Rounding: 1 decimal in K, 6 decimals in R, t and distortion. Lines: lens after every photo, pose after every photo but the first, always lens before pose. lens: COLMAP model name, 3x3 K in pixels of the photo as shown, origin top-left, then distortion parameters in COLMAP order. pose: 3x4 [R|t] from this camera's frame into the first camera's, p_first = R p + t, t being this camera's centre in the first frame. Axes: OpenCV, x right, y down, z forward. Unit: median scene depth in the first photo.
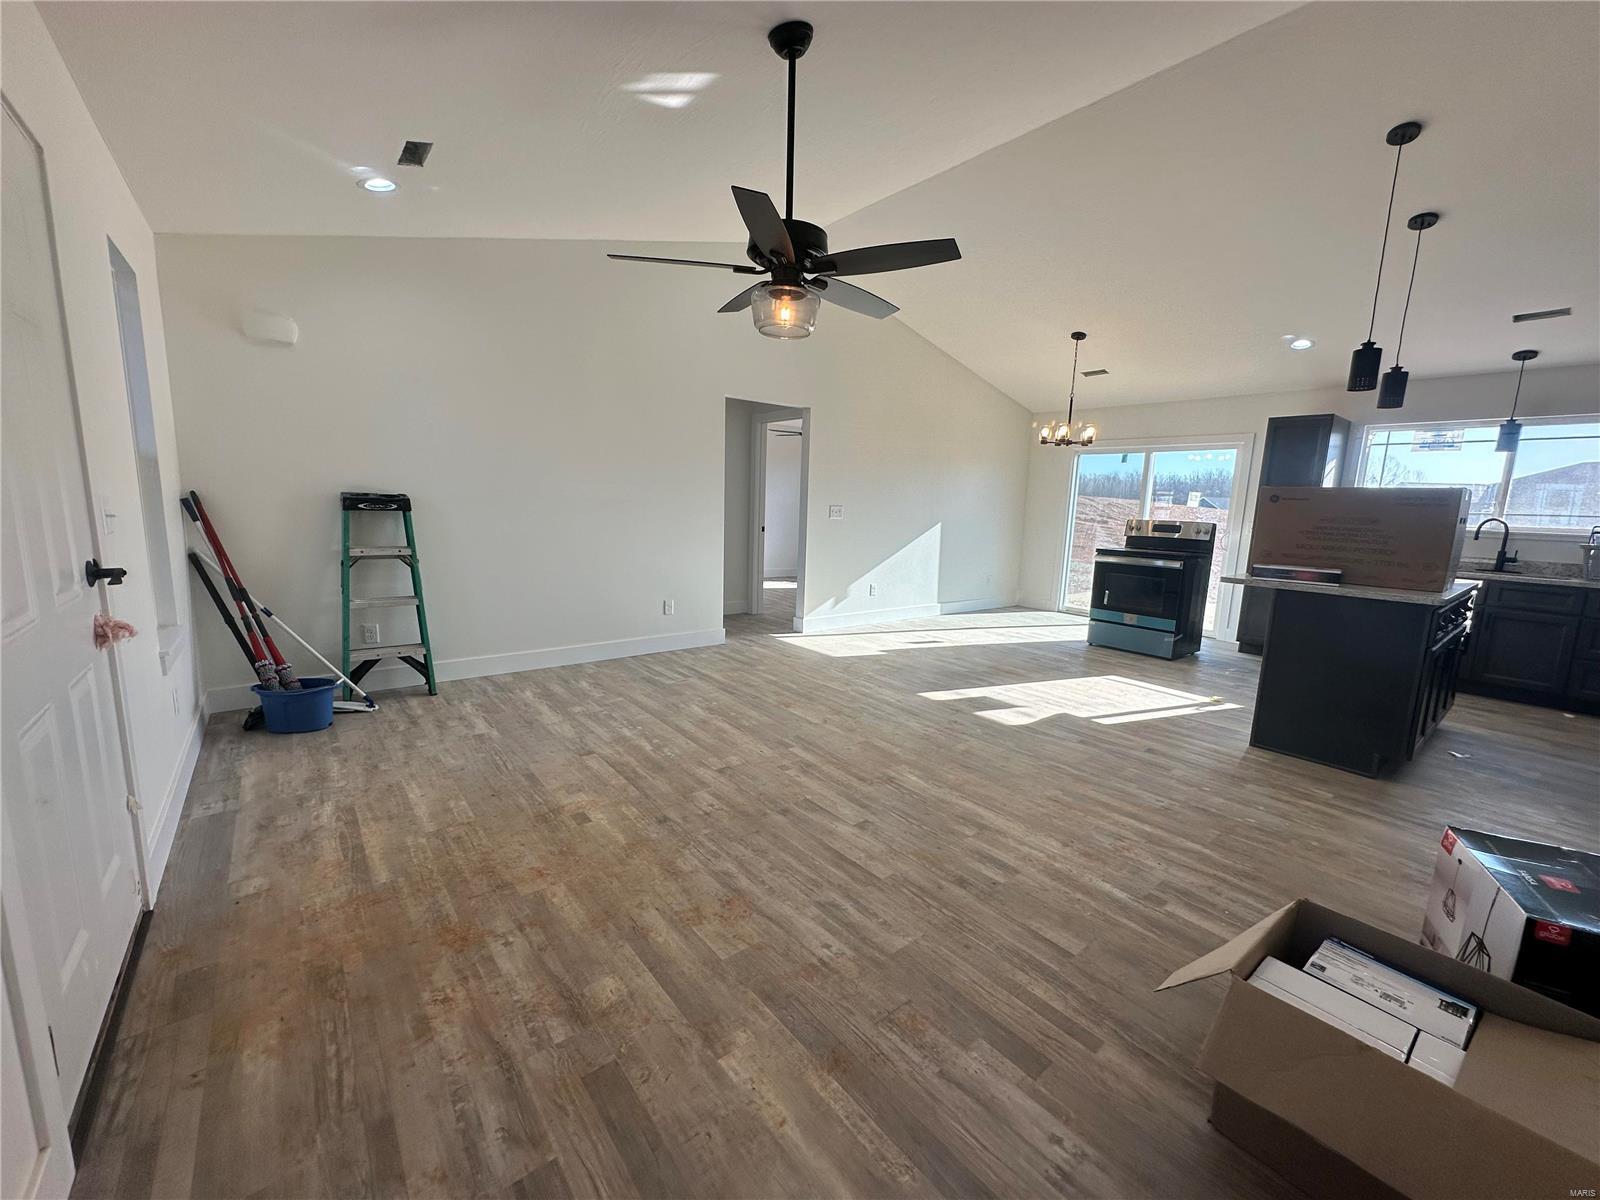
lens RADIAL K [[630.6, 0, 800.0], [0, 630.6, 600.0], [0, 0, 1]] dist [-0.001975, 0.000035]
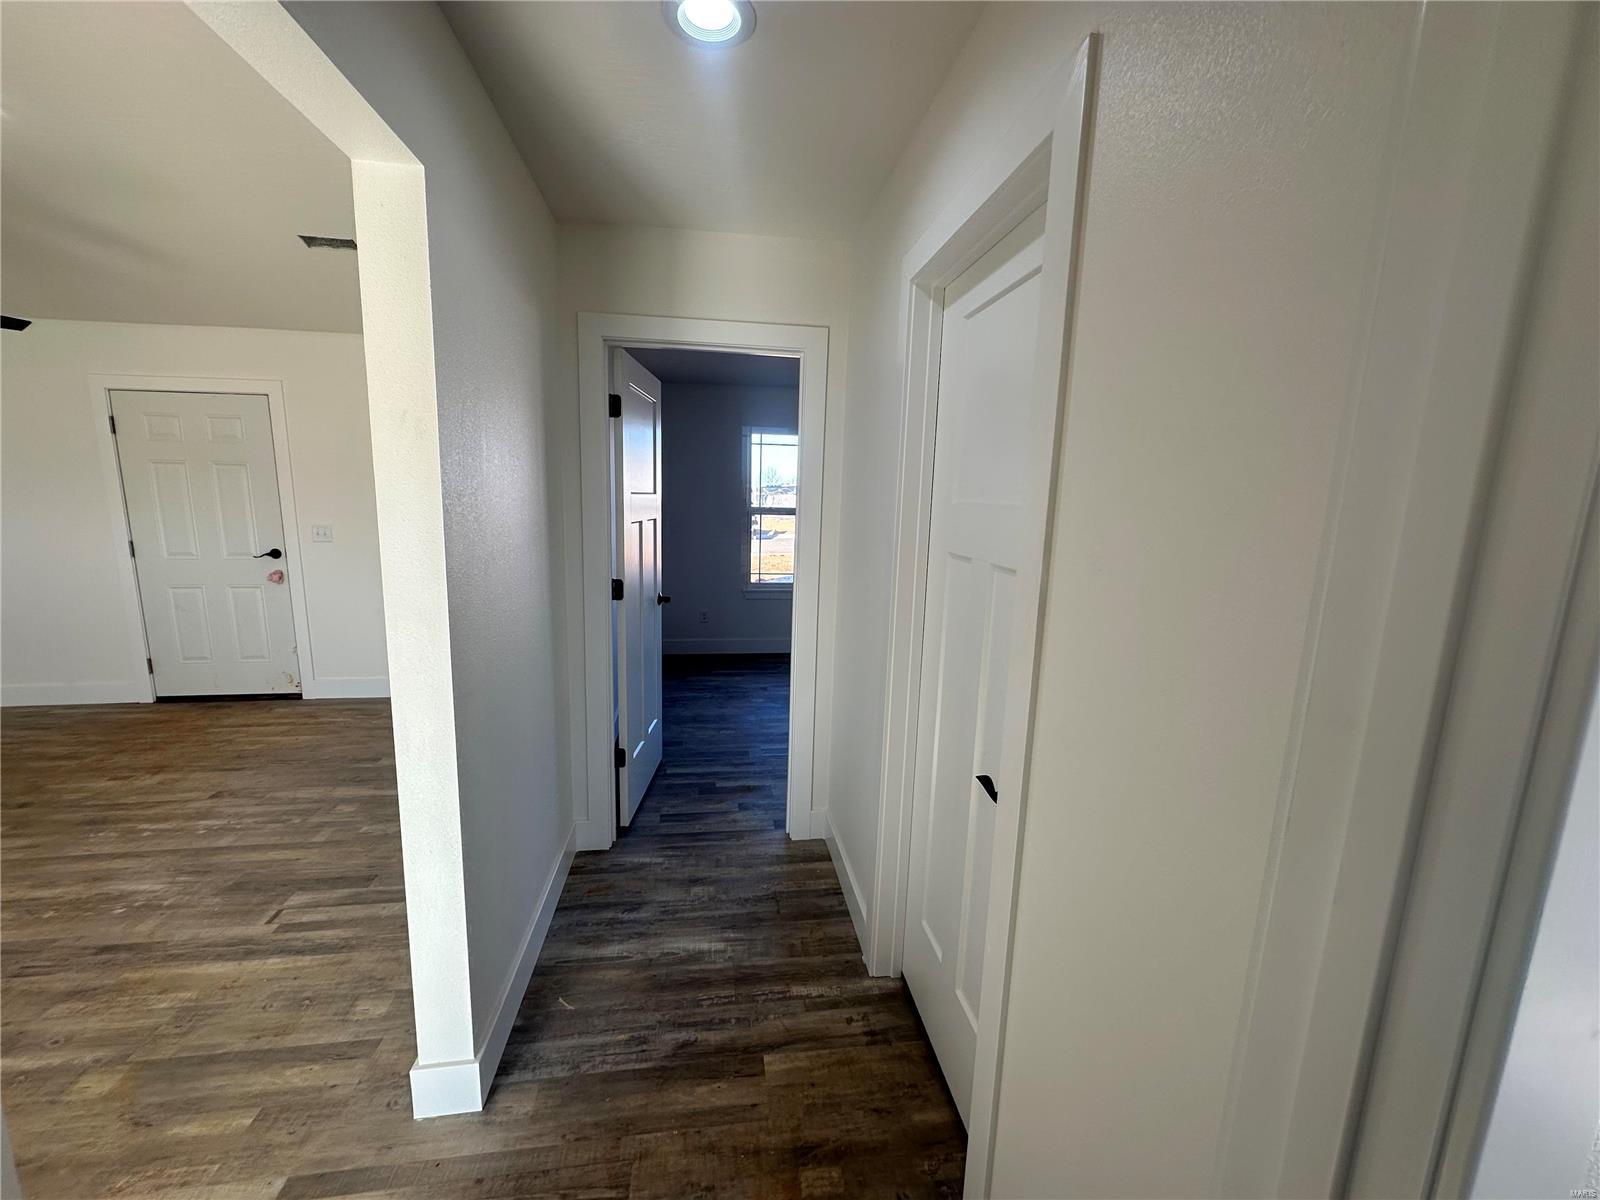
lens RADIAL K [[638.2, 0, 799.8], [0, 638.2, 598.0], [0, 0, 1]] dist [-0.002019, 0.000460]
pose [[-0.508492, 0.094929, -0.855818, 0.018150], [-0.176822, 0.961211, 0.211680, -0.372970], [0.842716, 0.258965, -0.471982, 1.901990]]
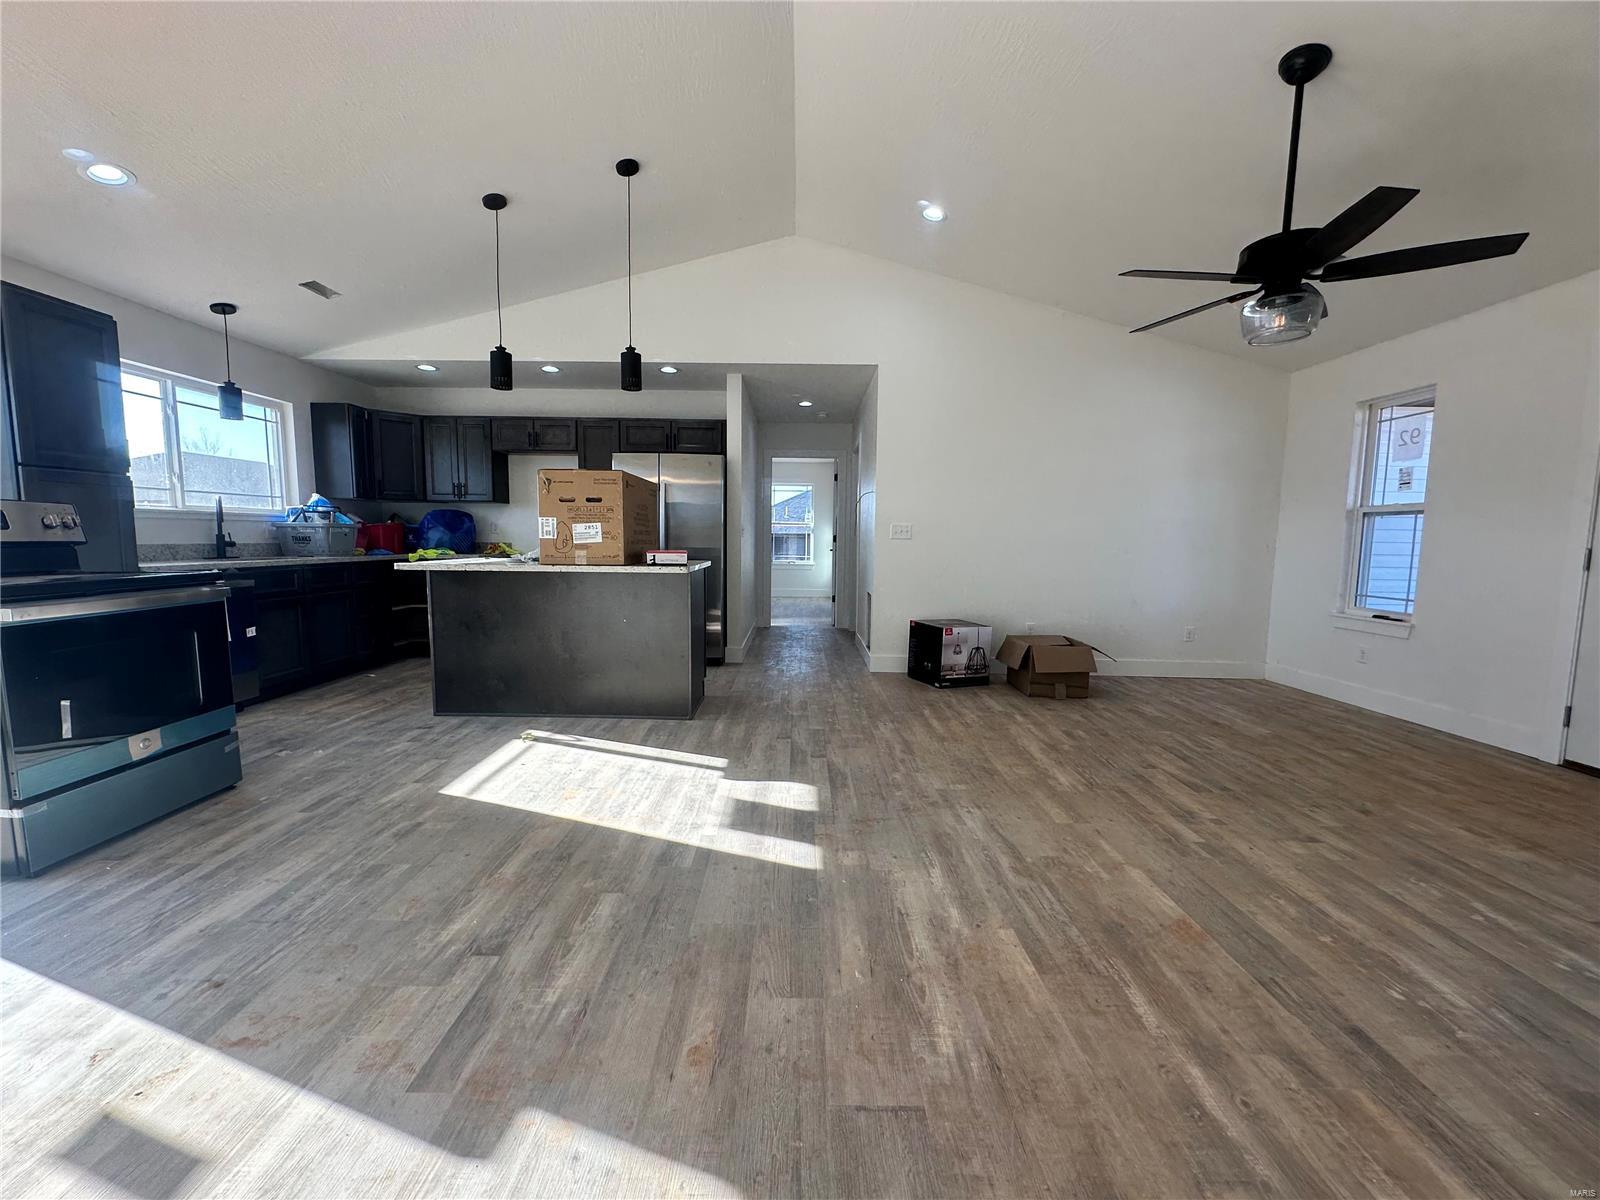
lens RADIAL K [[638.2, 0, 799.8], [0, 638.2, 598.0], [0, 0, 1]] dist [-0.002019, 0.000460]
pose [[-0.778569, -0.104626, 0.618776, -0.073467], [0.058806, 0.969503, 0.237921, -0.213822], [-0.624797, 0.221626, -0.748672, 1.637616]]
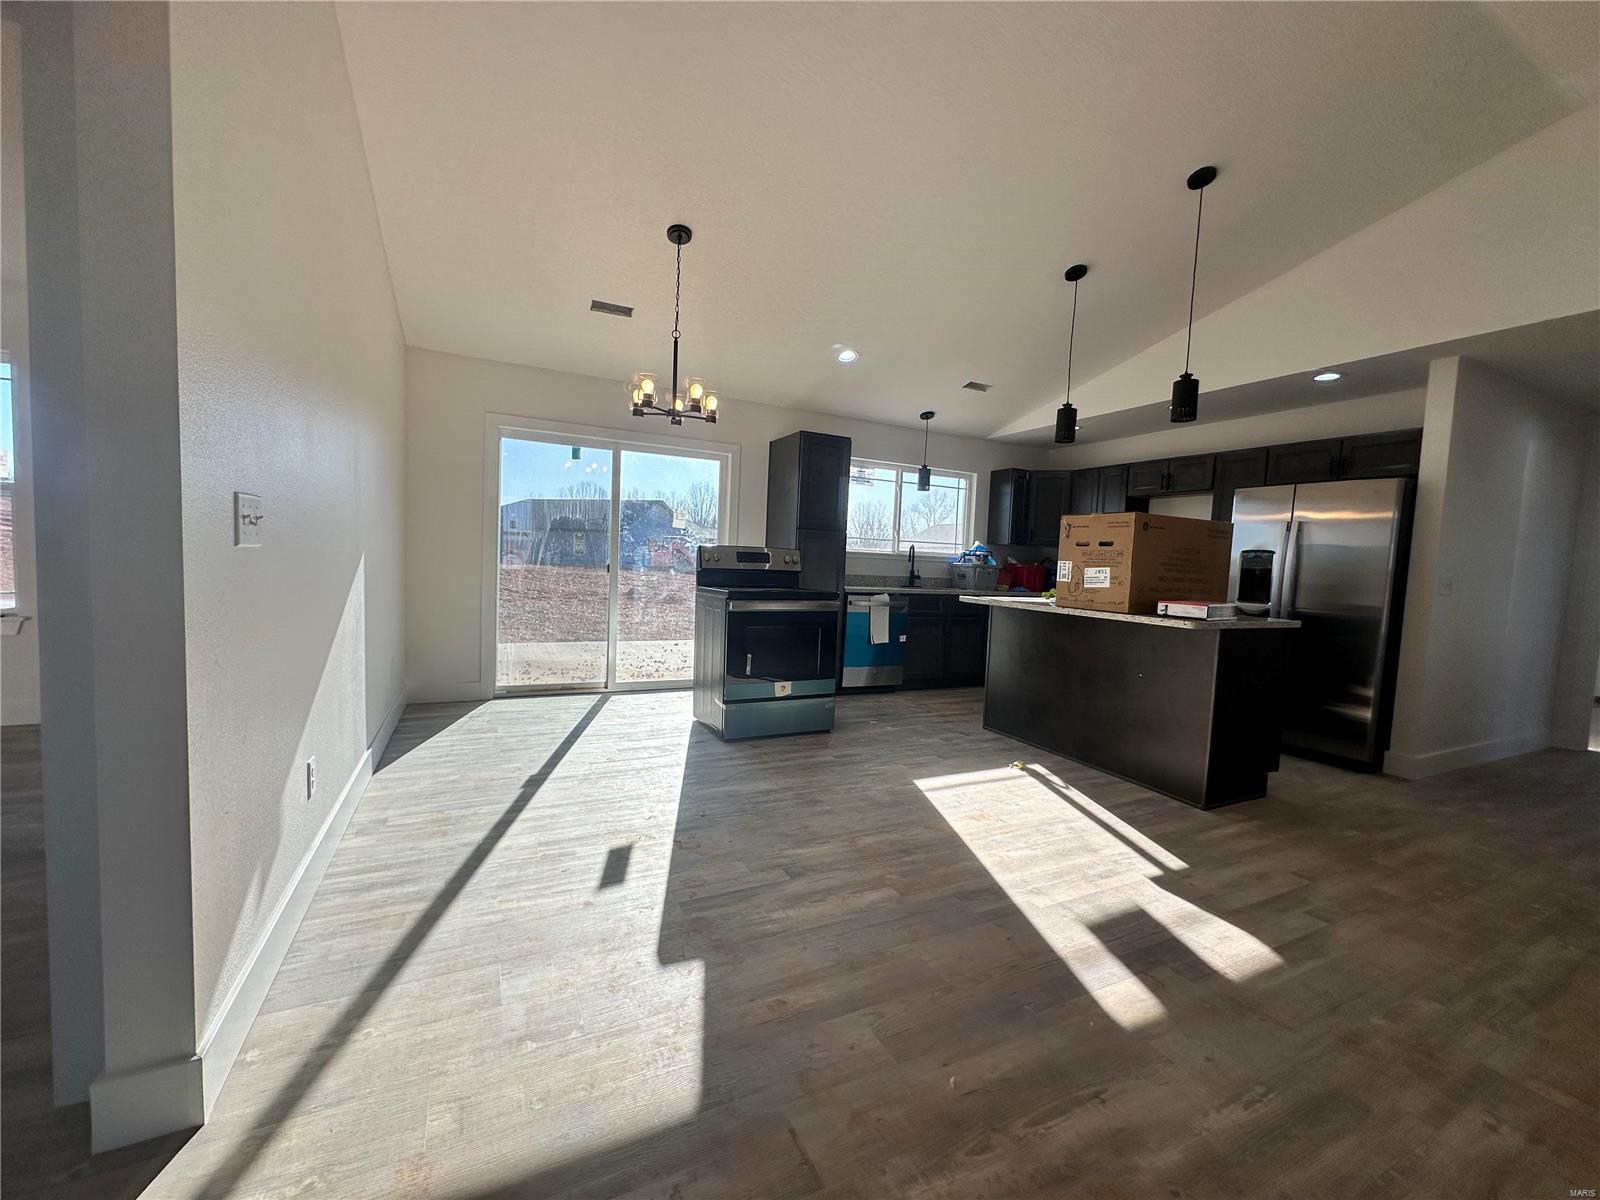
lens RADIAL K [[638.2, 0, 799.8], [0, 638.2, 598.0], [0, 0, 1]] dist [-0.002019, 0.000460]
pose [[0.214730, -0.085898, 0.972889, -0.232143], [0.114760, 0.991444, 0.062207, -0.176842], [-0.969908, 0.098291, 0.222750, 1.307555]]
